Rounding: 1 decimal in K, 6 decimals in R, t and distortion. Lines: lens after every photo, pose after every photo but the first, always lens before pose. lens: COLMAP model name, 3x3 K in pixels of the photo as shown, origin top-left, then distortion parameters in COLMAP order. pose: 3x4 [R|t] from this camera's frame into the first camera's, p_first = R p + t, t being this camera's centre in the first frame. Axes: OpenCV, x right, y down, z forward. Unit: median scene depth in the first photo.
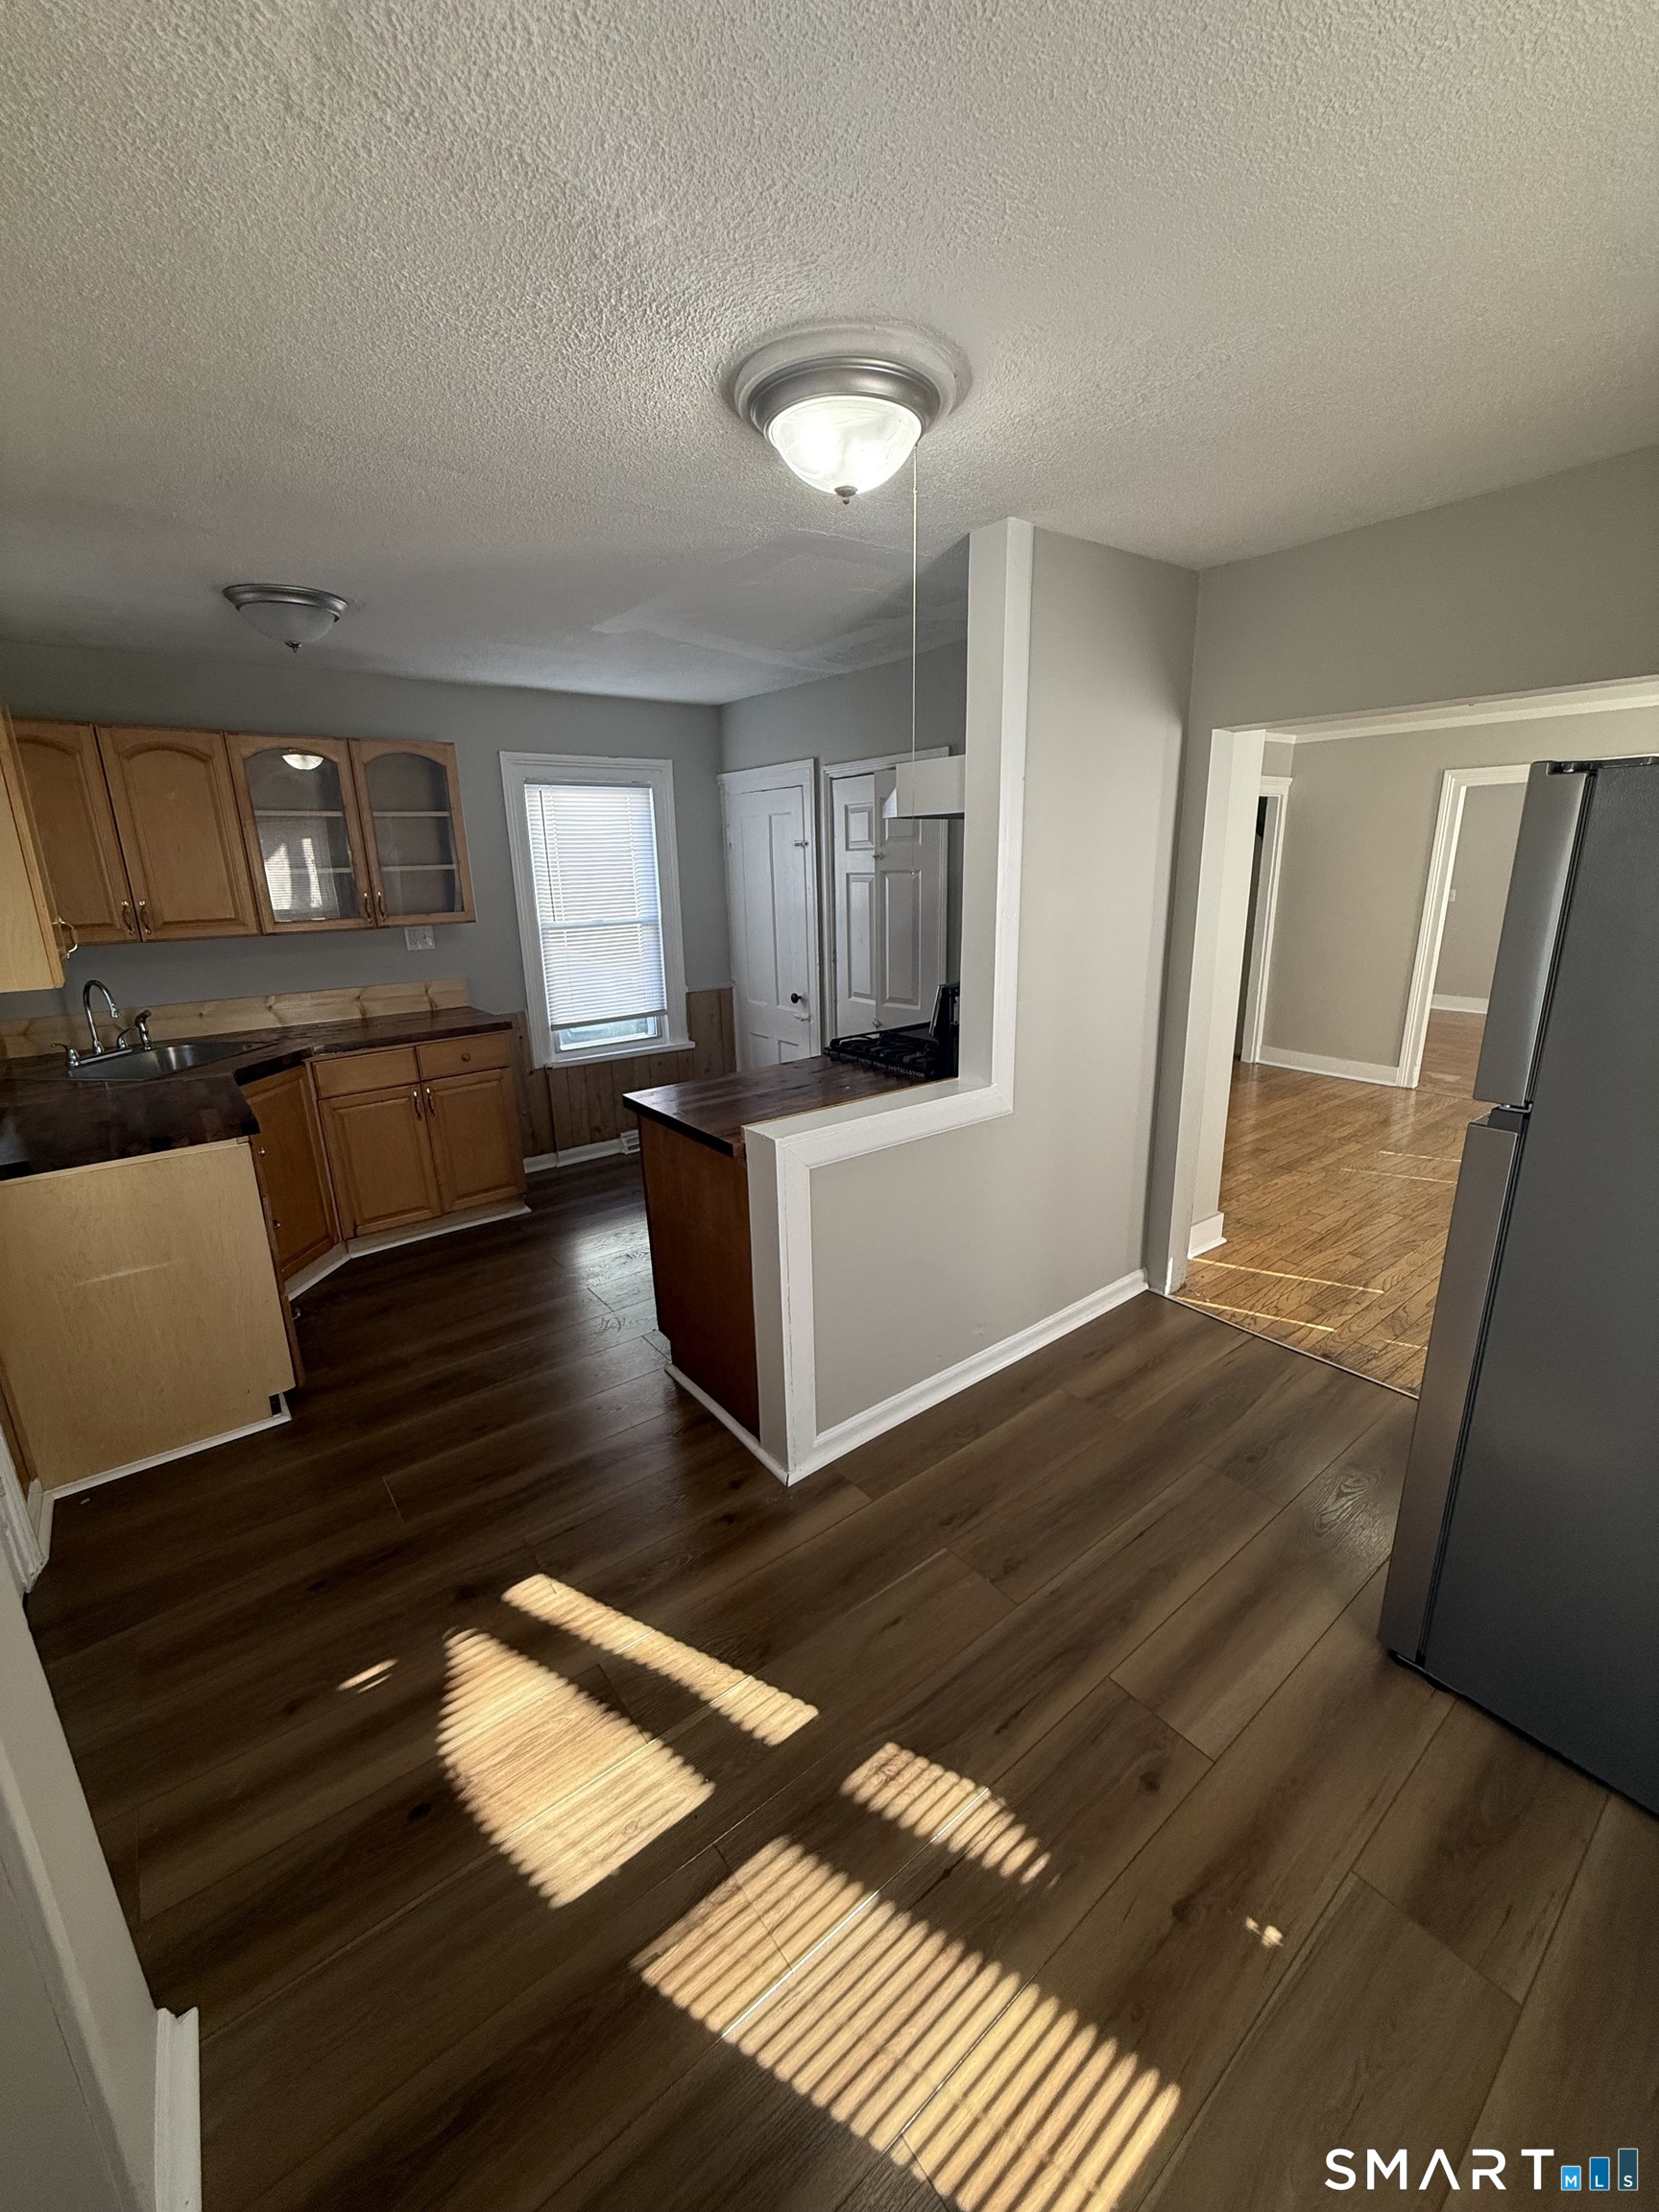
lens RADIAL K [[888.5, 0, 828.6], [0, 888.5, 1099.3], [0, 0, 1]] dist [-0.001108, 0.001307]
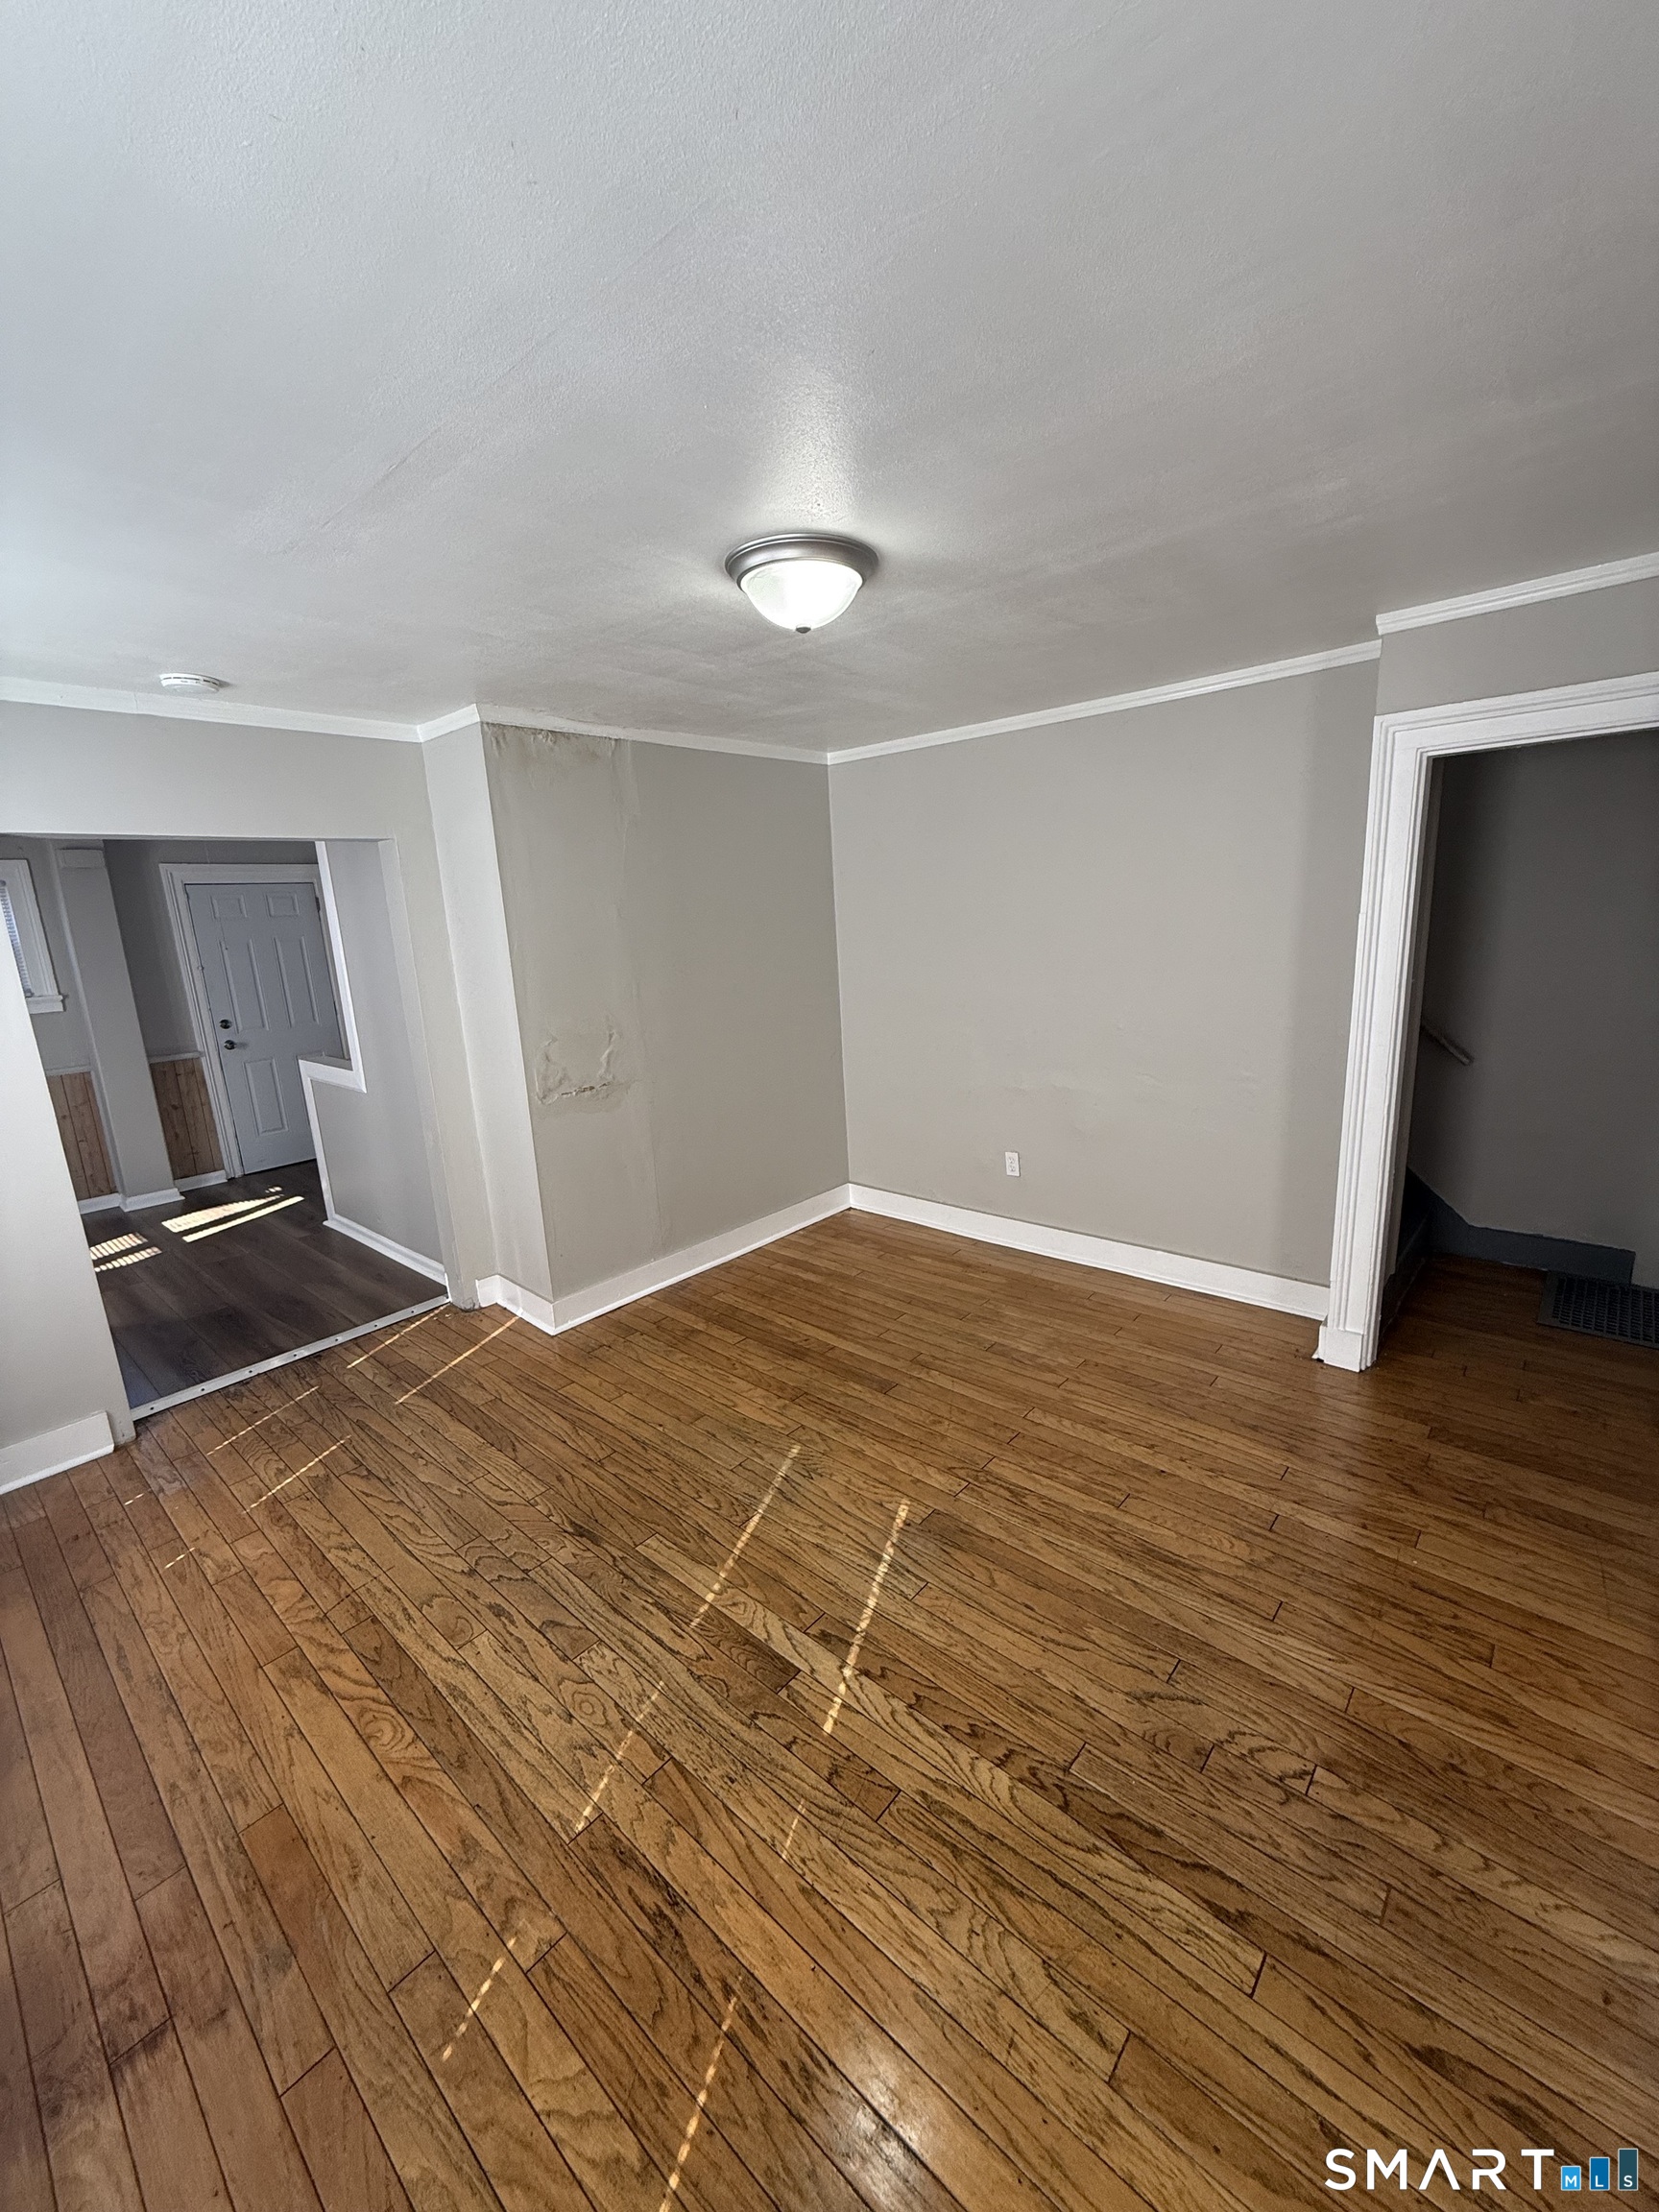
lens RADIAL K [[888.5, 0, 811.0], [0, 888.5, 1110.1], [0, 0, 1]] dist [-0.001108, 0.001307]
pose [[0.166796, 0.228802, -0.959077, 1.132887], [-0.216174, 0.957523, 0.190836, -0.257560], [0.962002, 0.175497, 0.209172, 0.870065]]
